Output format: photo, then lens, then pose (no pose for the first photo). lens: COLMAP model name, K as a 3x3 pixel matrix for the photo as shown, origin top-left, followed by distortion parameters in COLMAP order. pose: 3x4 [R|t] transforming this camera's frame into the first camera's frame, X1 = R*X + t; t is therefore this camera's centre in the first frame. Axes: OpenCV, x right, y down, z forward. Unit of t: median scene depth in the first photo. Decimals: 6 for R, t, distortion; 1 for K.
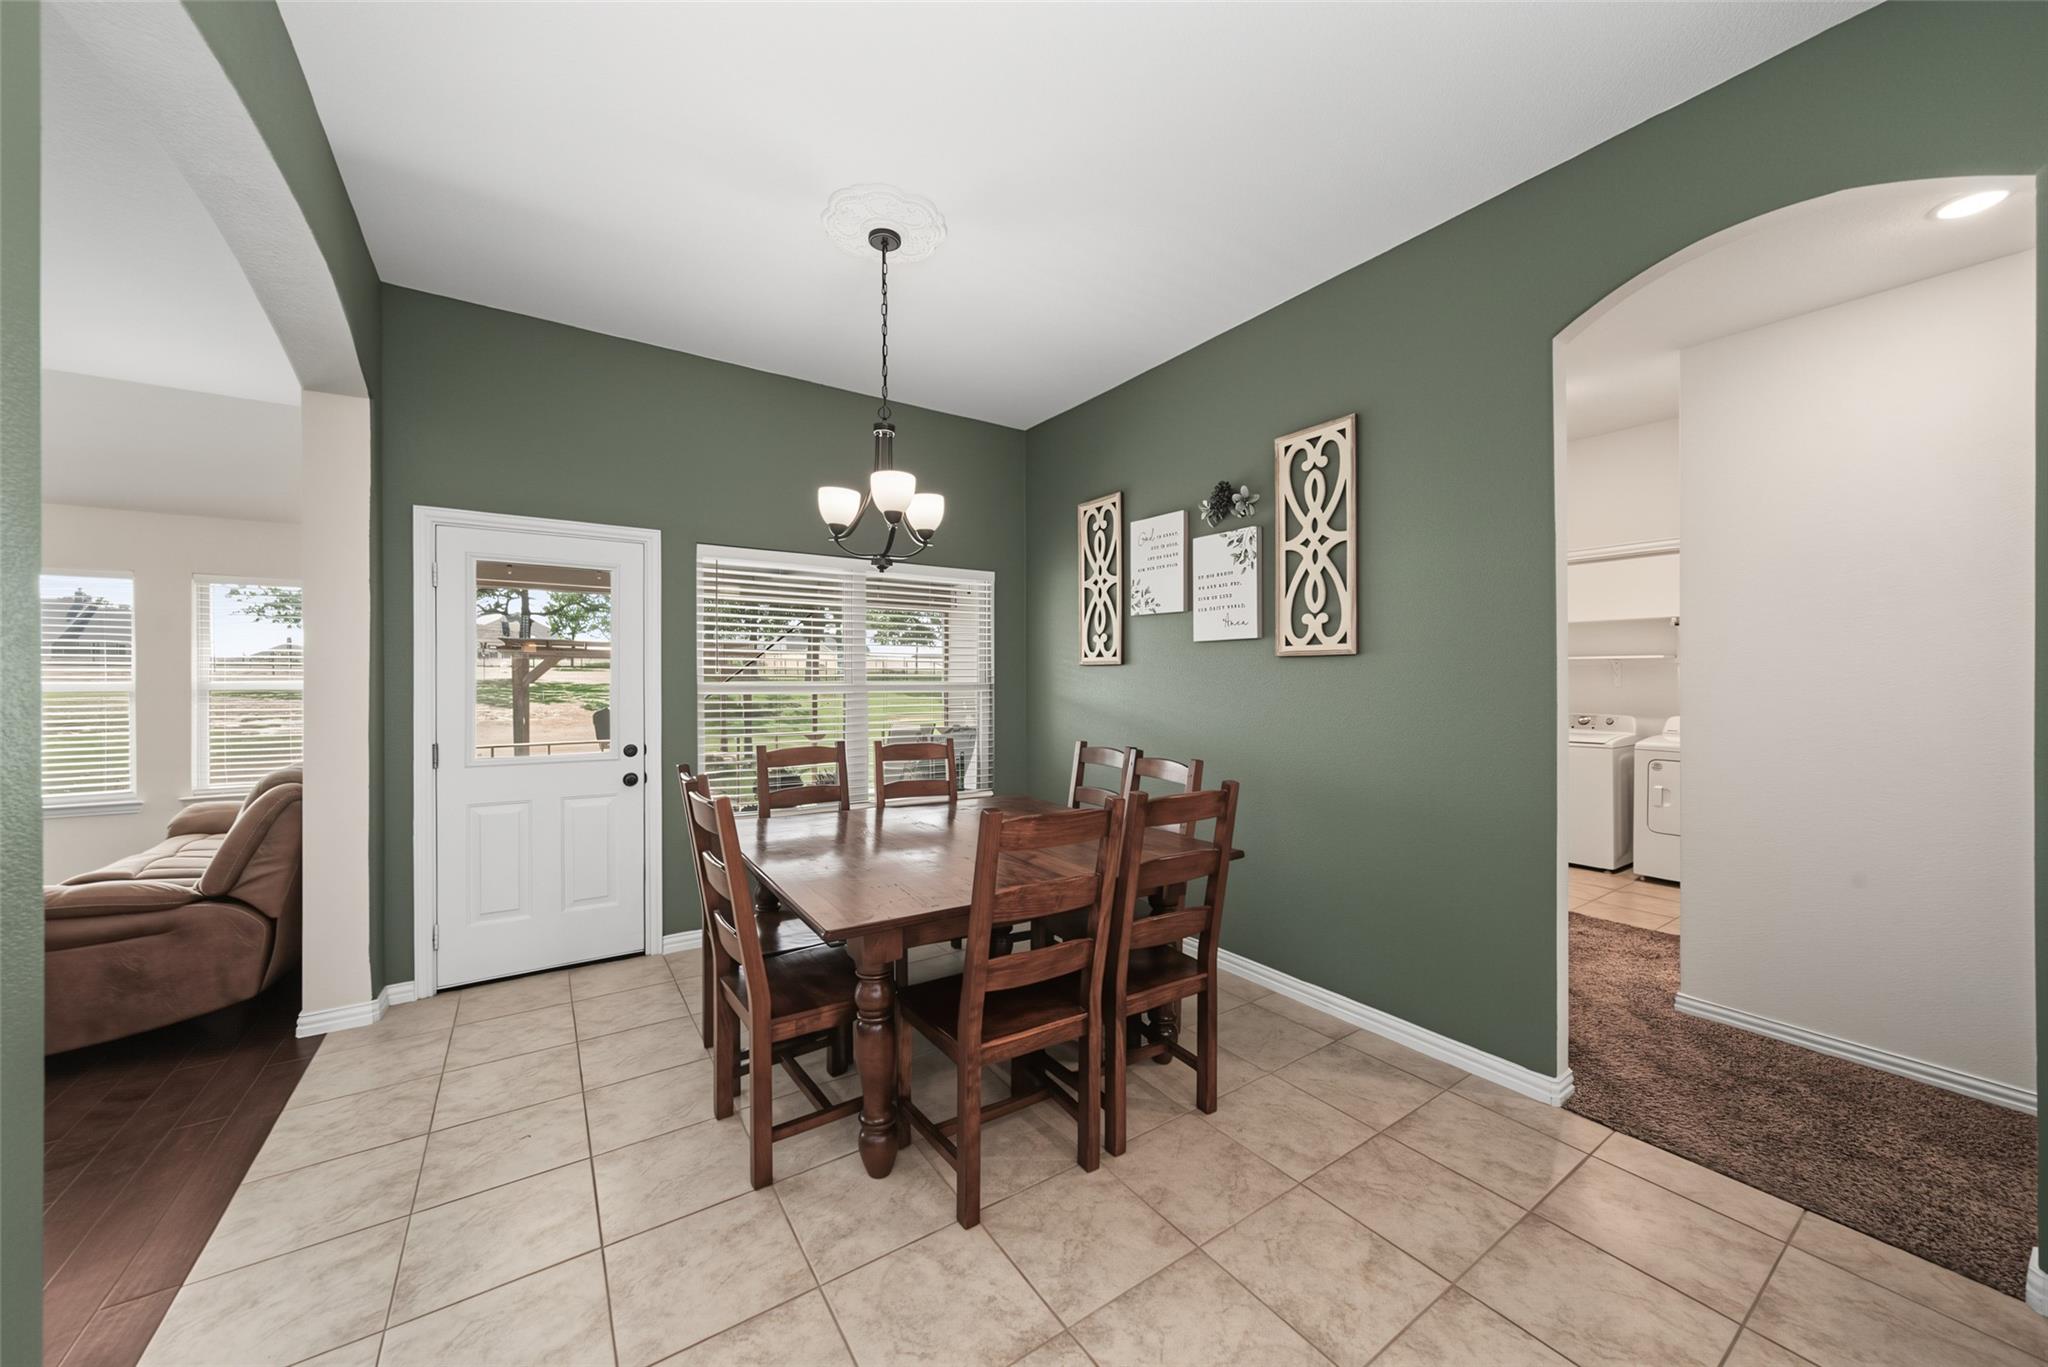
lens RADIAL K [[745.0, 0, 1029.7], [0, 745.0, 680.5], [0, 0, 1]] dist [-0.001798, 0.000627]
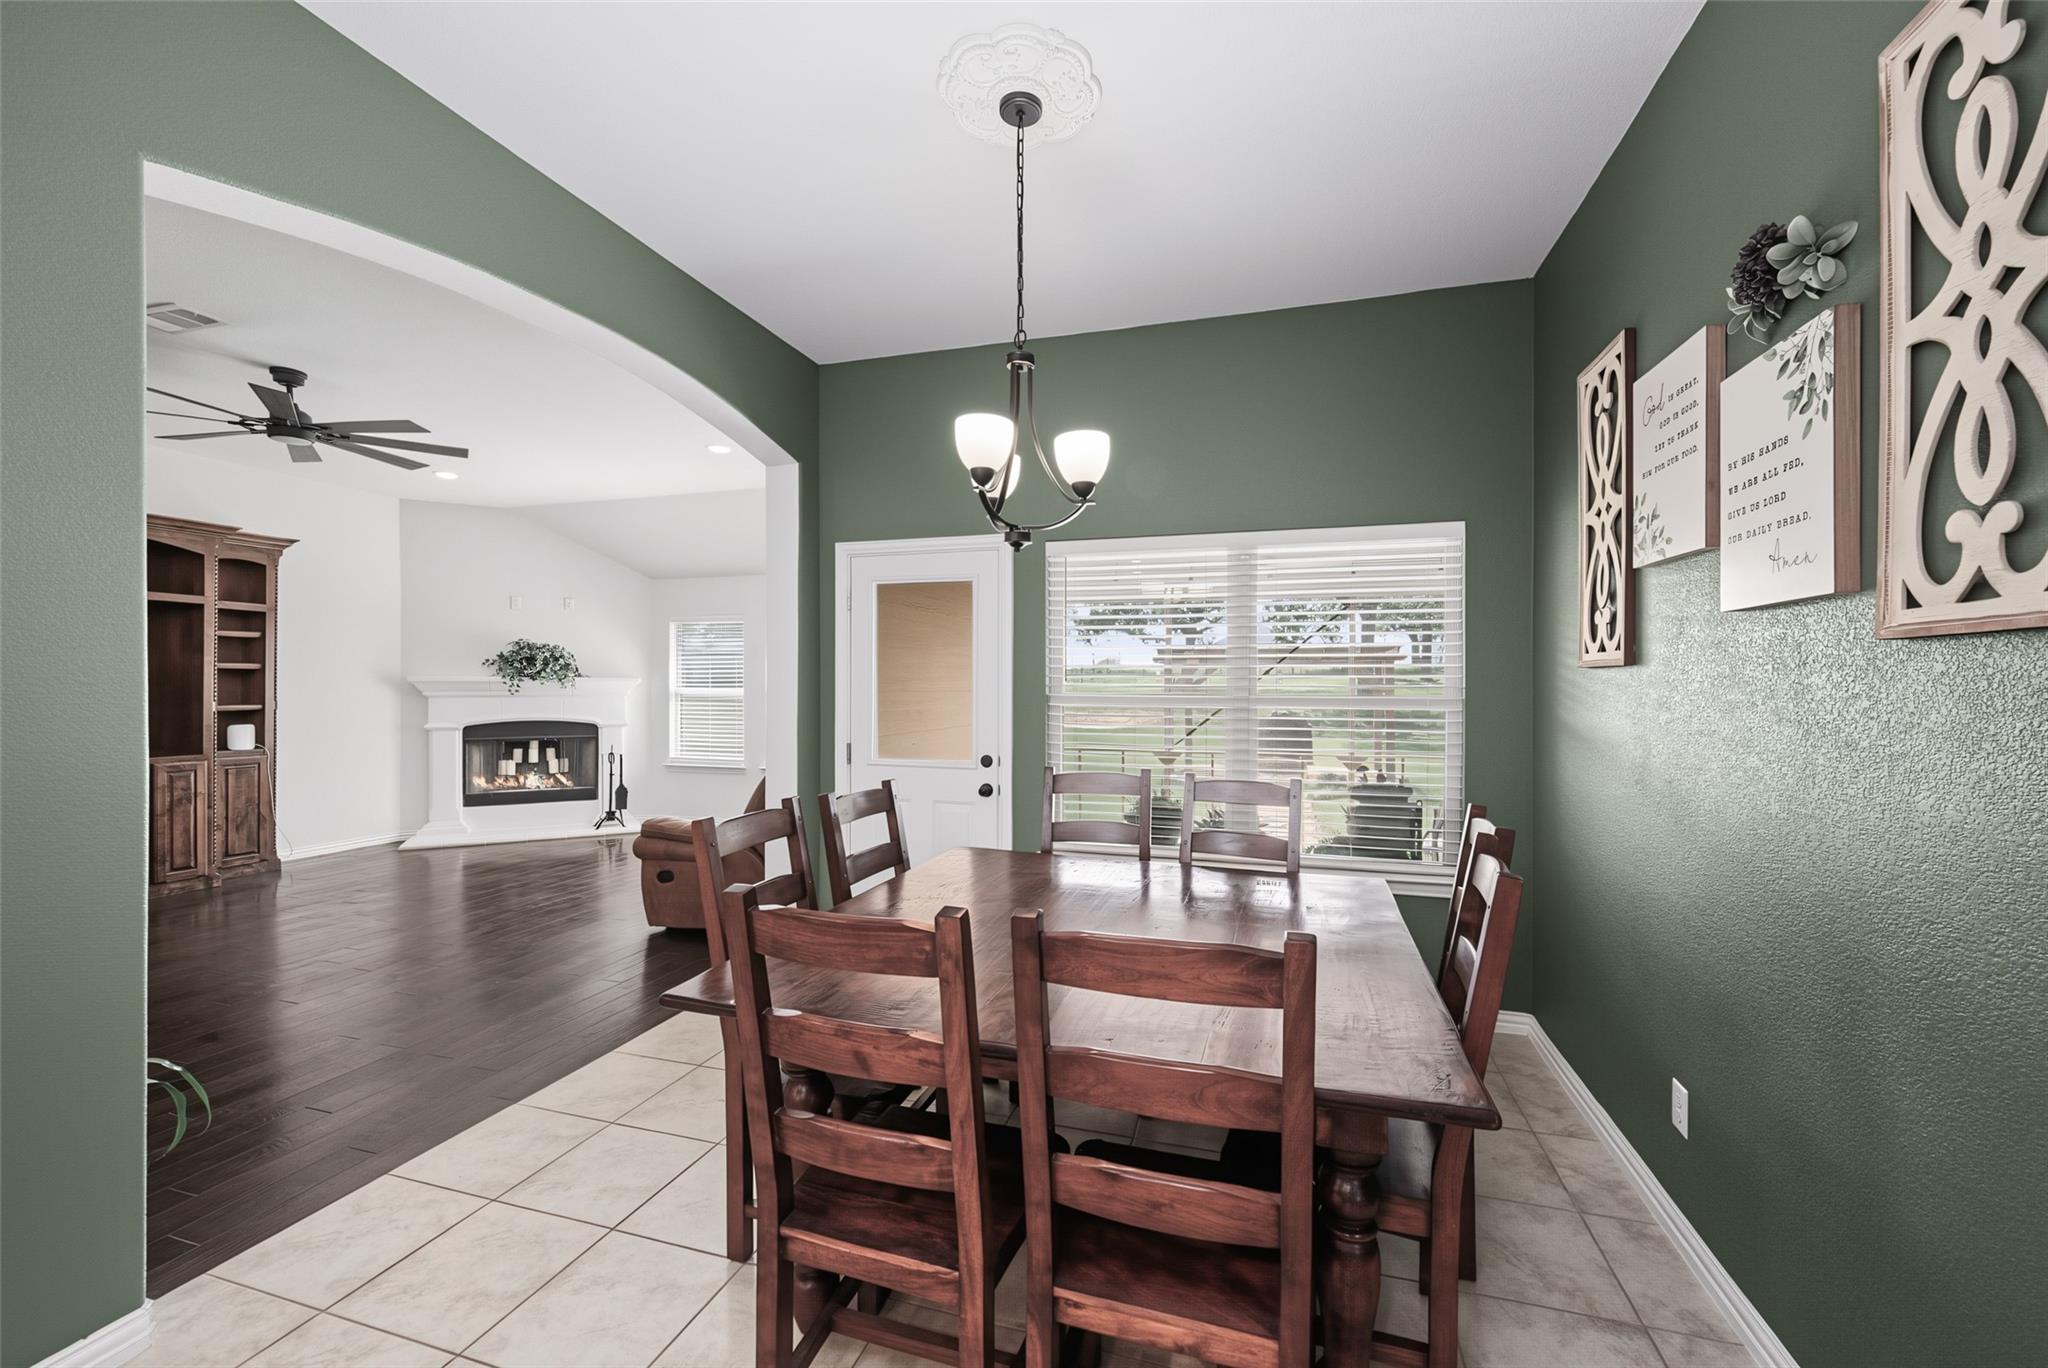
lens RADIAL K [[813.8, 0, 1033.2], [0, 813.8, 691.0], [0, 0, 1]] dist [-0.003364, 0.000094]
pose [[0.621482, 0.007729, -0.783390, 0.376427], [-0.004624, 0.999970, 0.006197, -0.006816], [0.783414, -0.000229, 0.621500, 0.407660]]
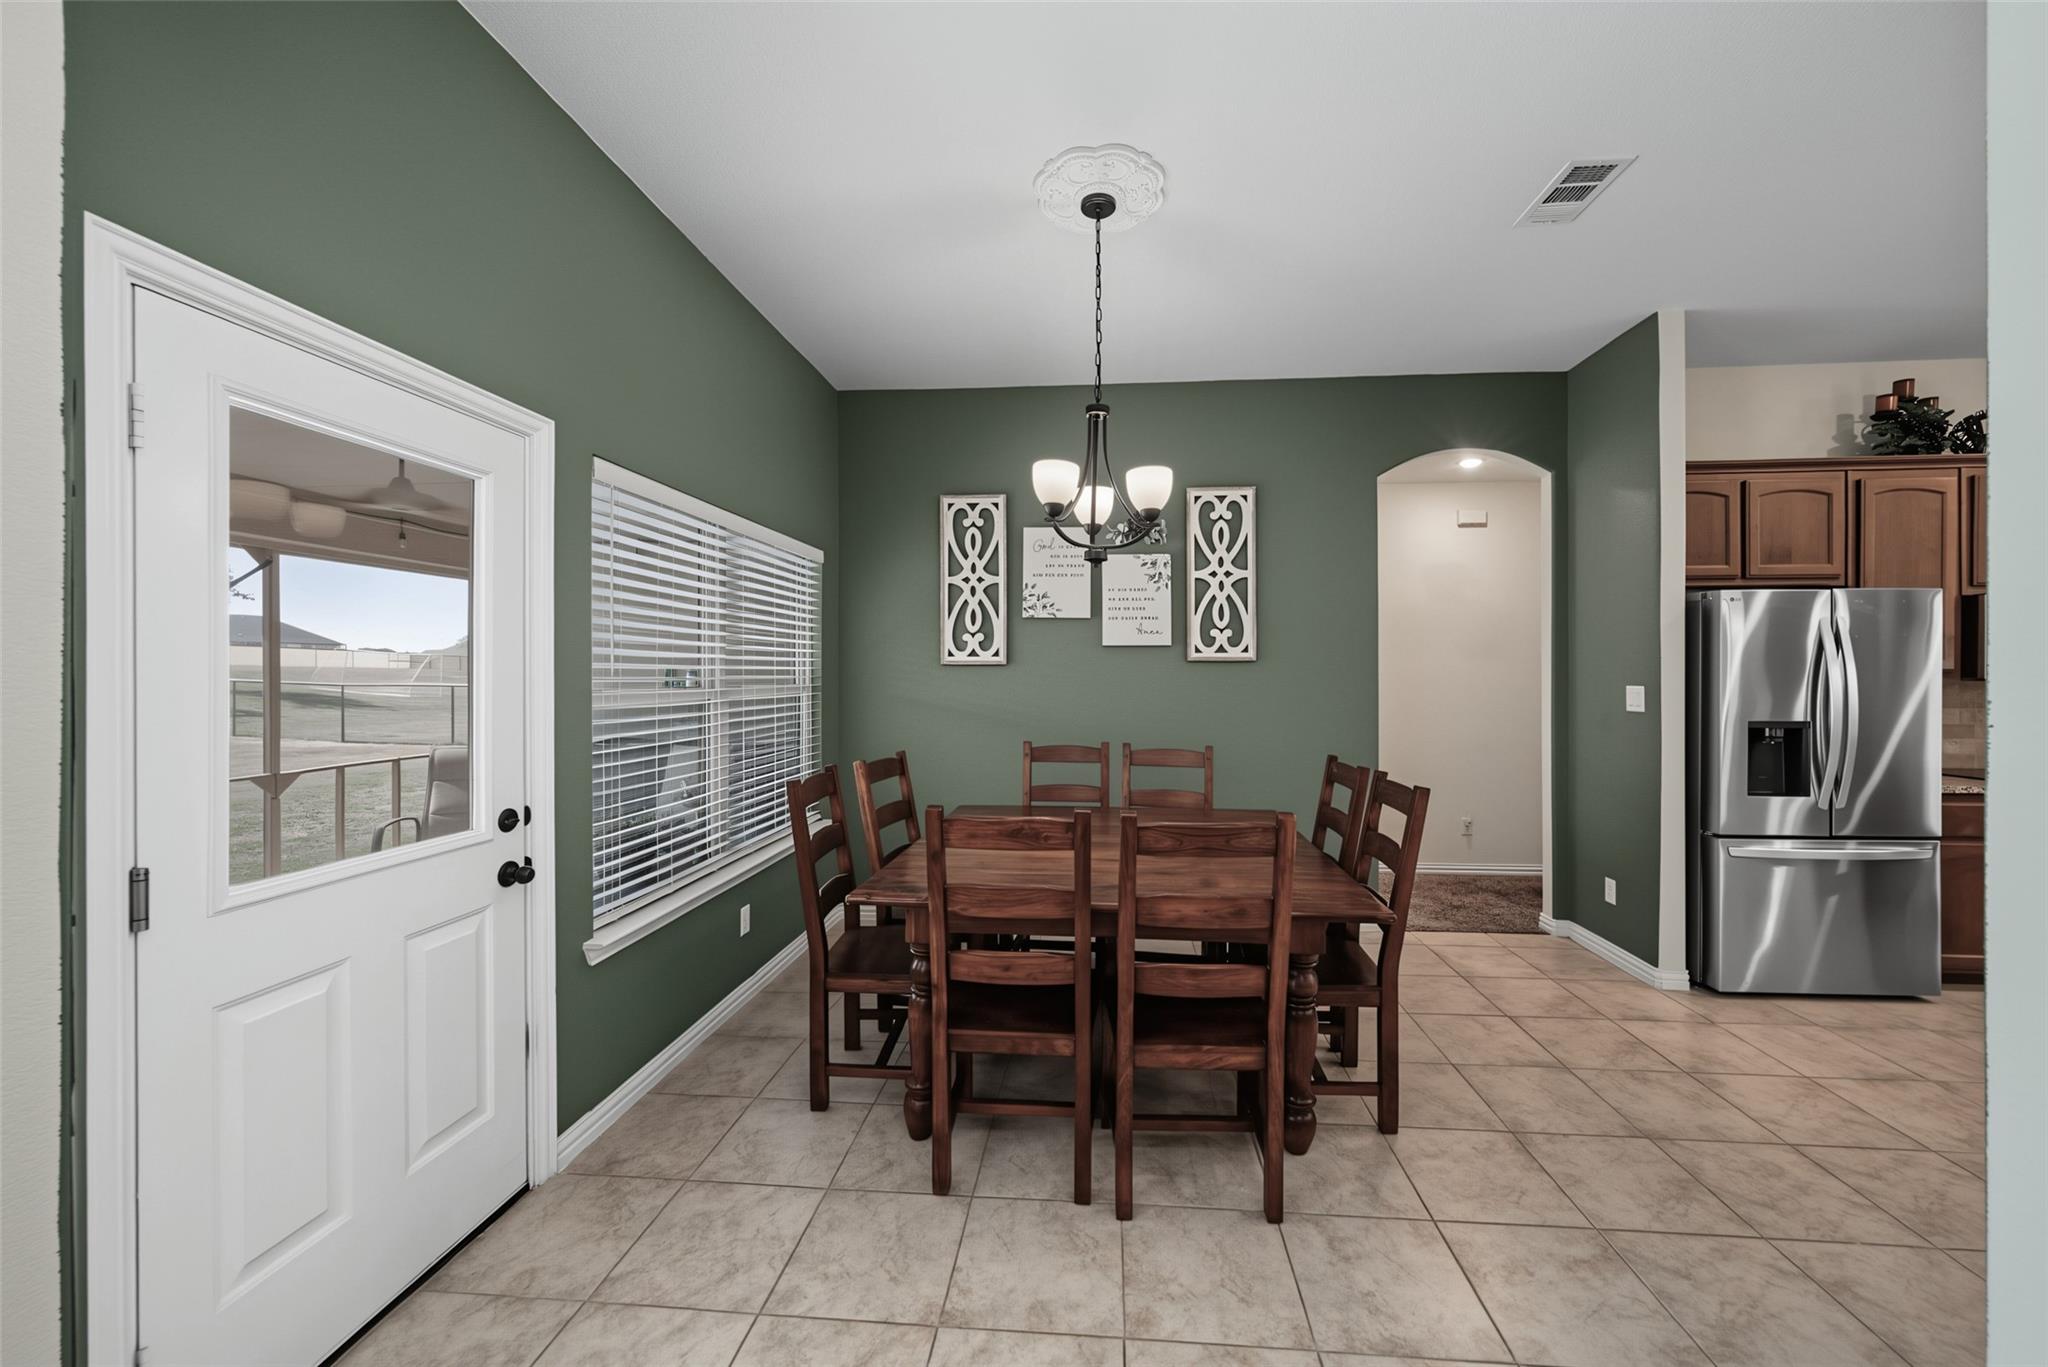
lens RADIAL K [[745.0, 0, 1066.3], [0, 745.0, 675.1], [0, 0, 1]] dist [-0.001798, 0.000627]
pose [[0.610325, -0.004181, 0.792140, -0.774066], [0.002056, 0.999991, 0.003694, -0.012820], [-0.792149, -0.000626, 0.610328, 0.384252]]
